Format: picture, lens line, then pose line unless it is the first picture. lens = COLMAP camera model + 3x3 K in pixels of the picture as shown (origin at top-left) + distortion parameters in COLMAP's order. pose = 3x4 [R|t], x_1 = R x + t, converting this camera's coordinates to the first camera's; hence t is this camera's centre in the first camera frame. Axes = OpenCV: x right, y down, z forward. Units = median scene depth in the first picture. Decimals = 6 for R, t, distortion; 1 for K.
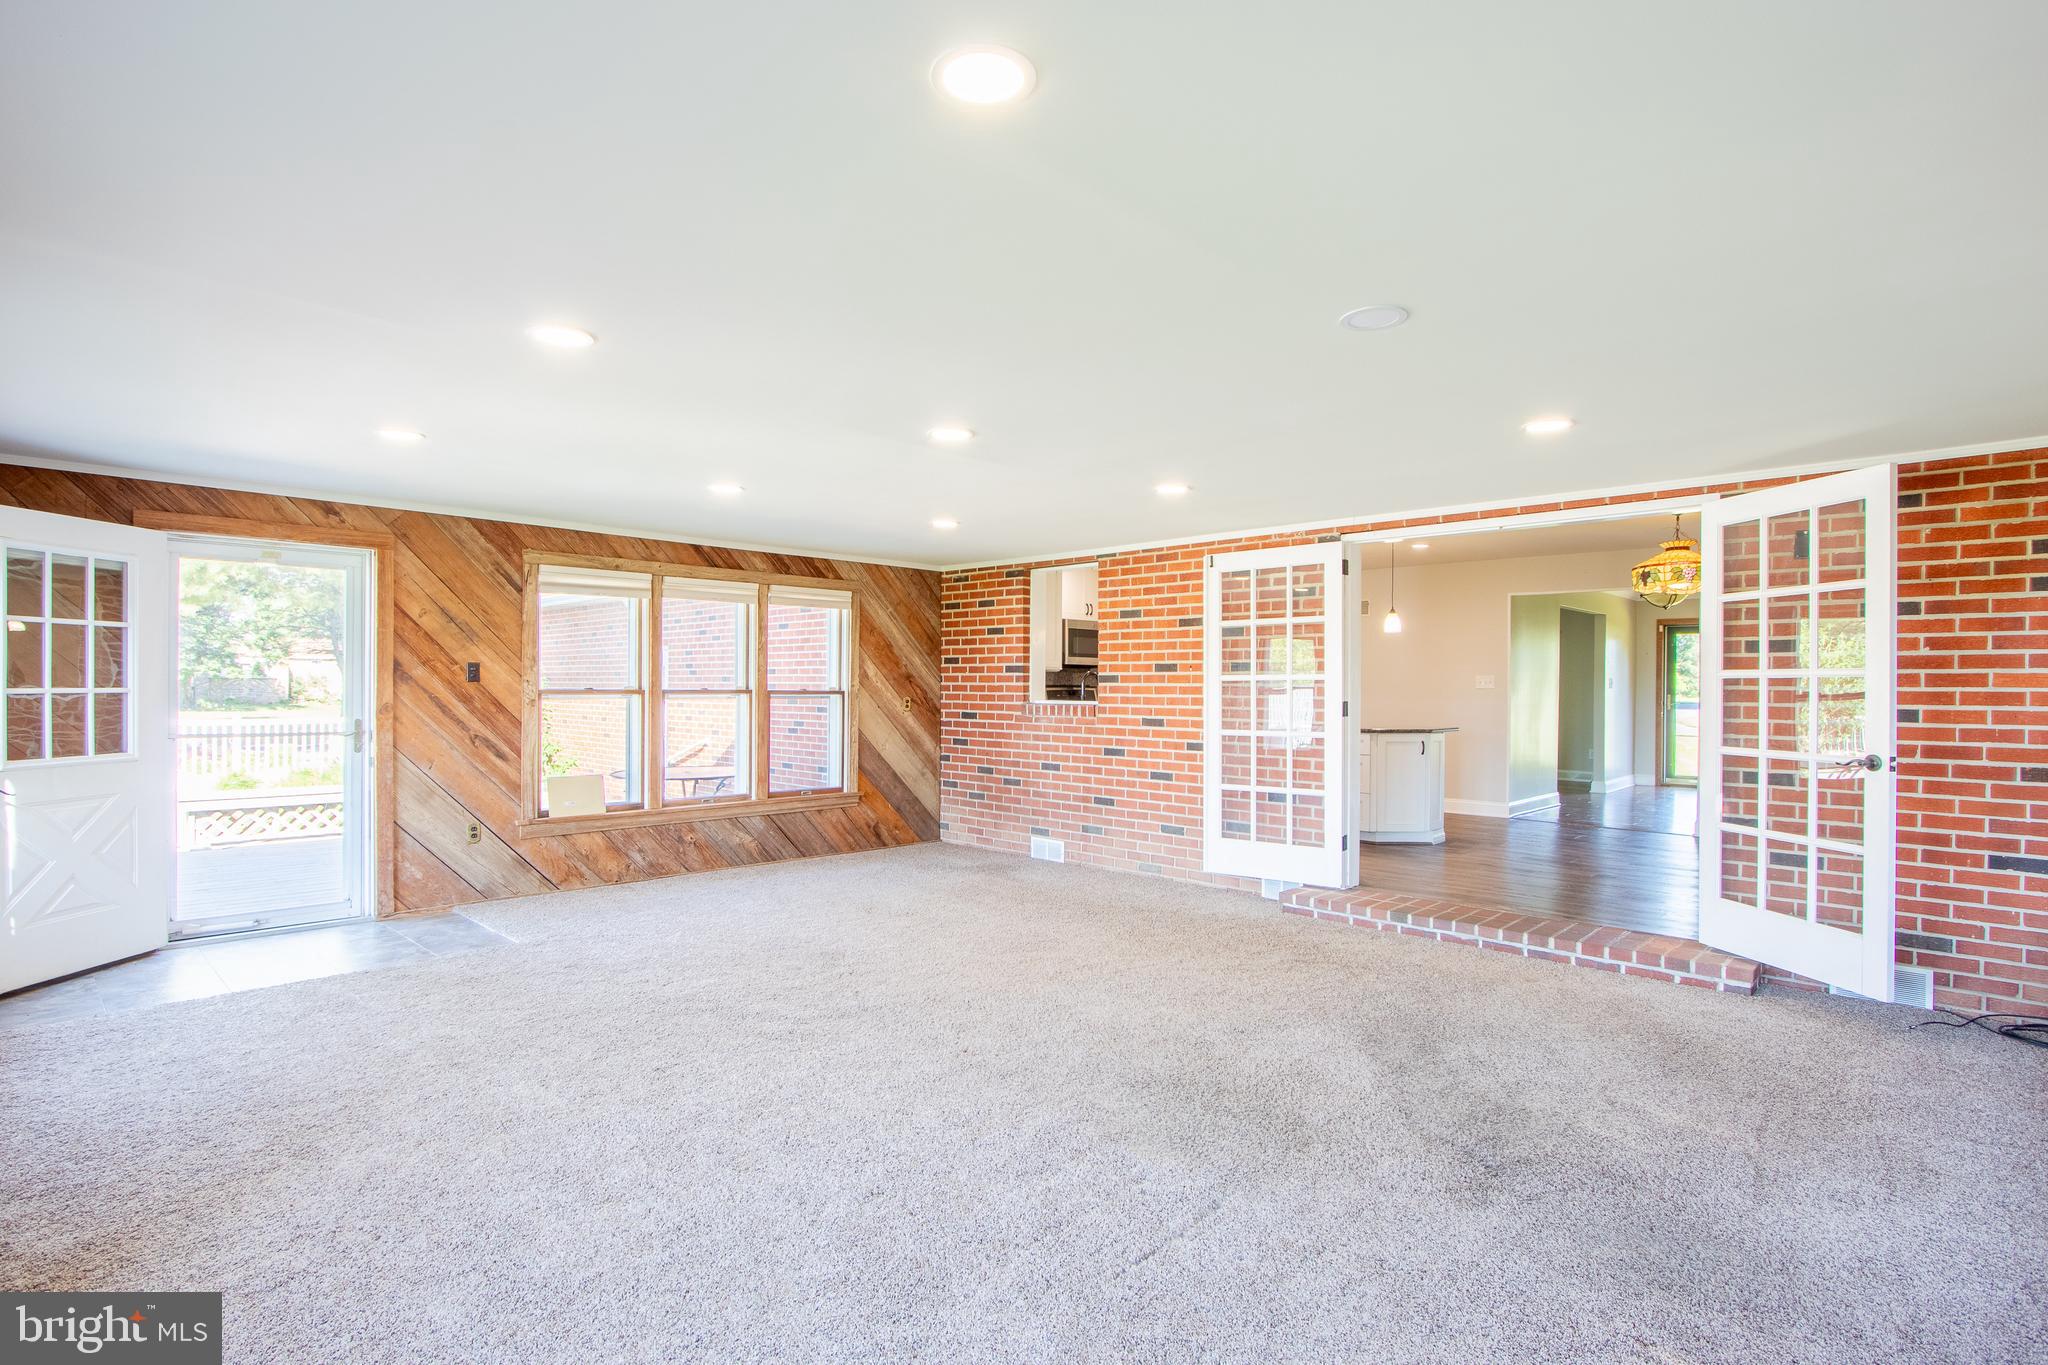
lens RADIAL K [[969.5, 0, 1025.8], [0, 969.5, 691.2], [0, 0, 1]] dist [-0.019143, 0.000317]
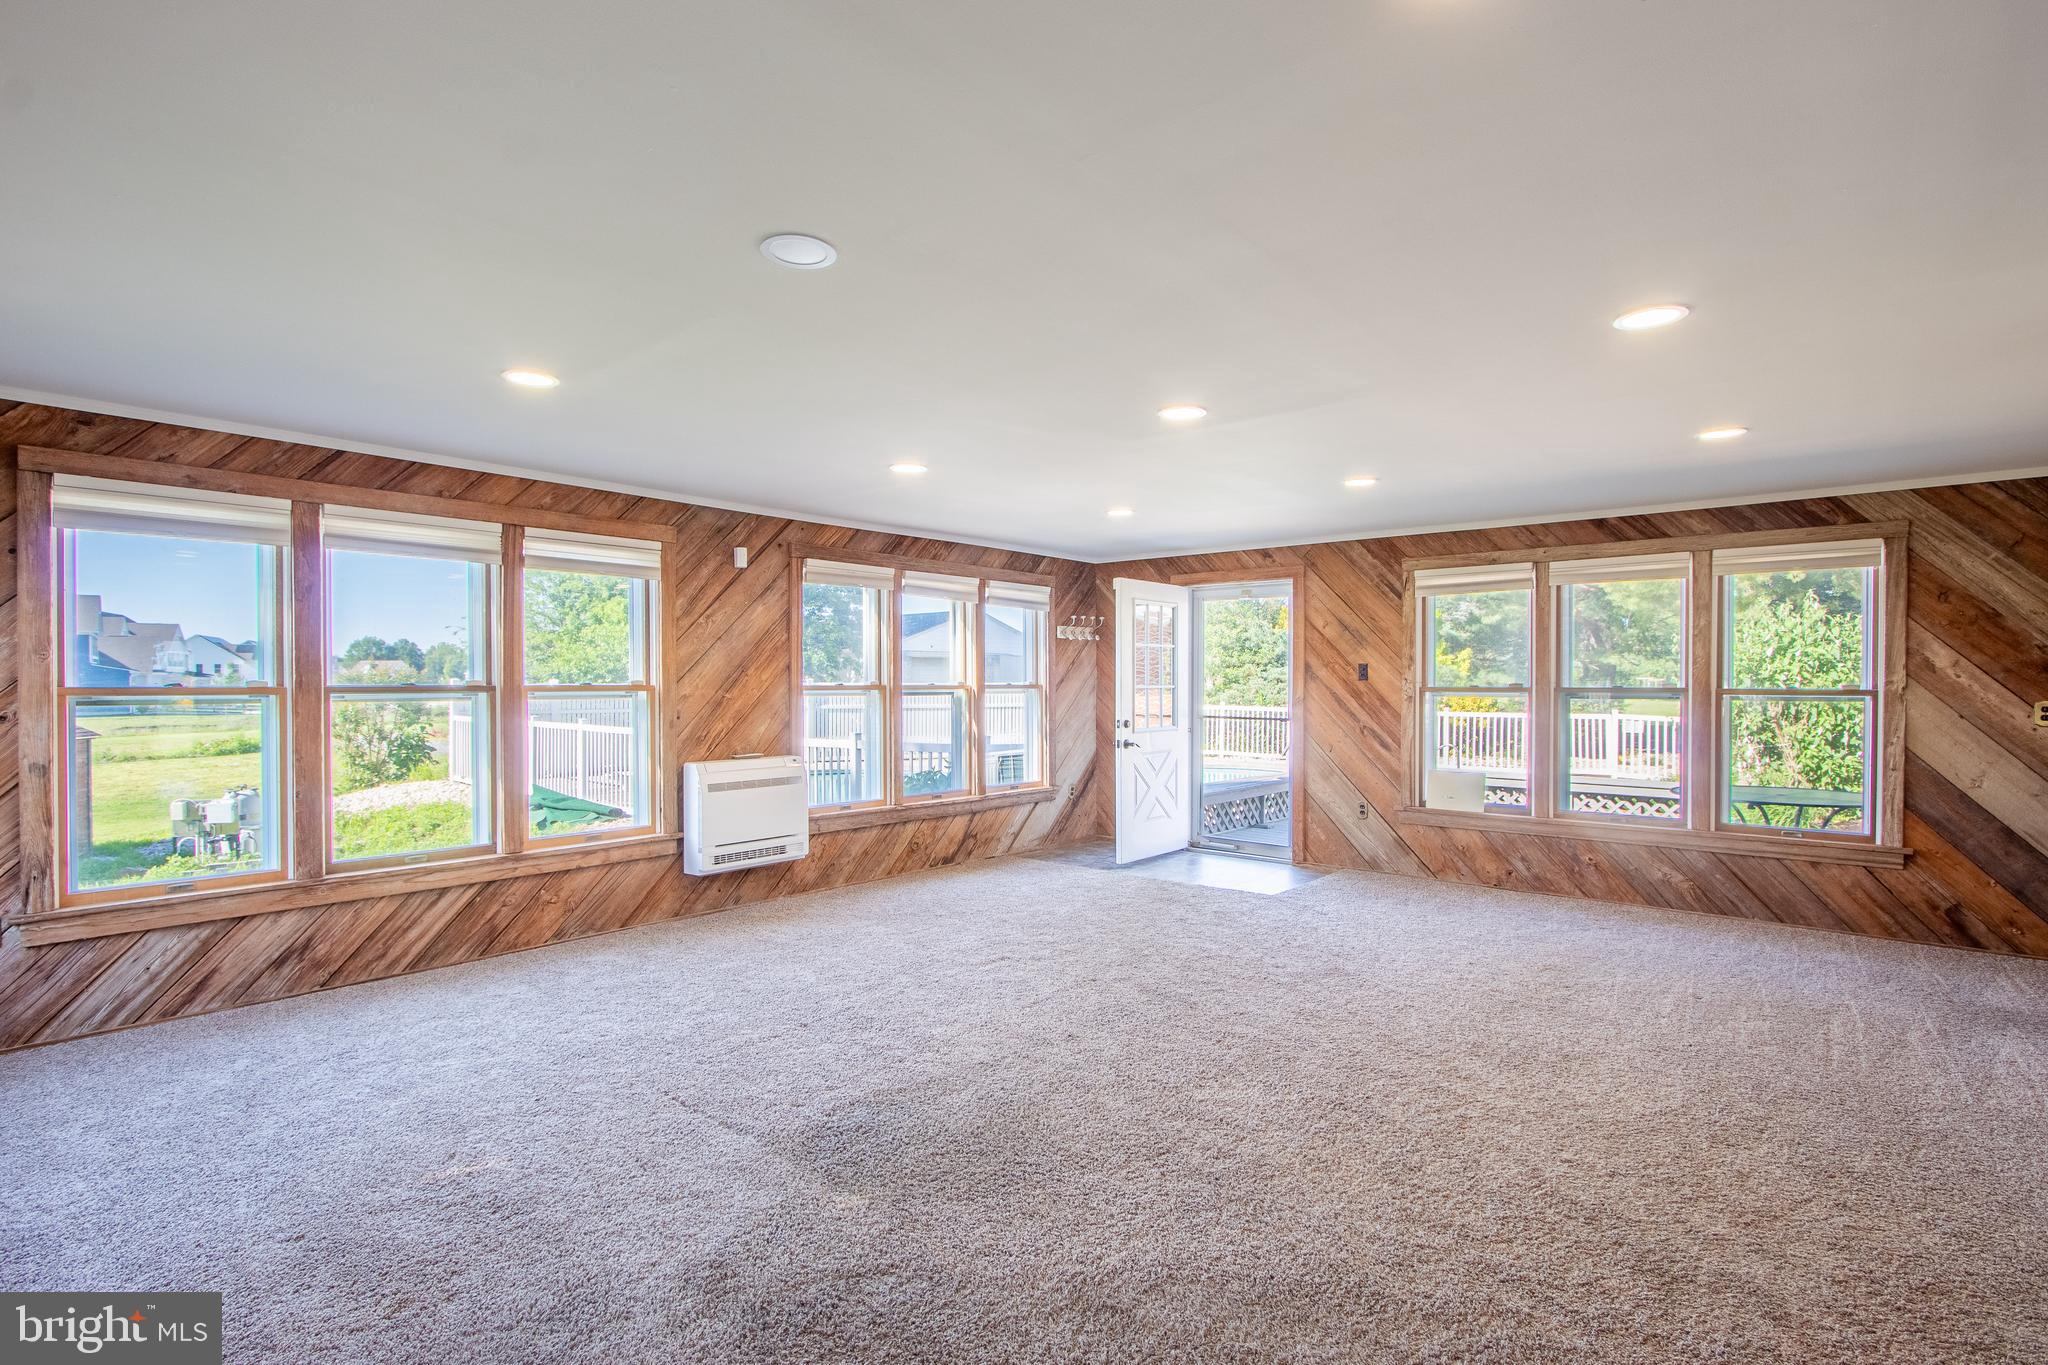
lens RADIAL K [[969.5, 0, 1024.1], [0, 969.5, 683.7], [0, 0, 1]] dist [-0.019143, 0.000317]
pose [[0.073440, -0.002858, -0.997296, 0.510836], [-0.004886, 0.999983, -0.003226, 0.000466], [0.997288, 0.005110, 0.073425, 0.461905]]
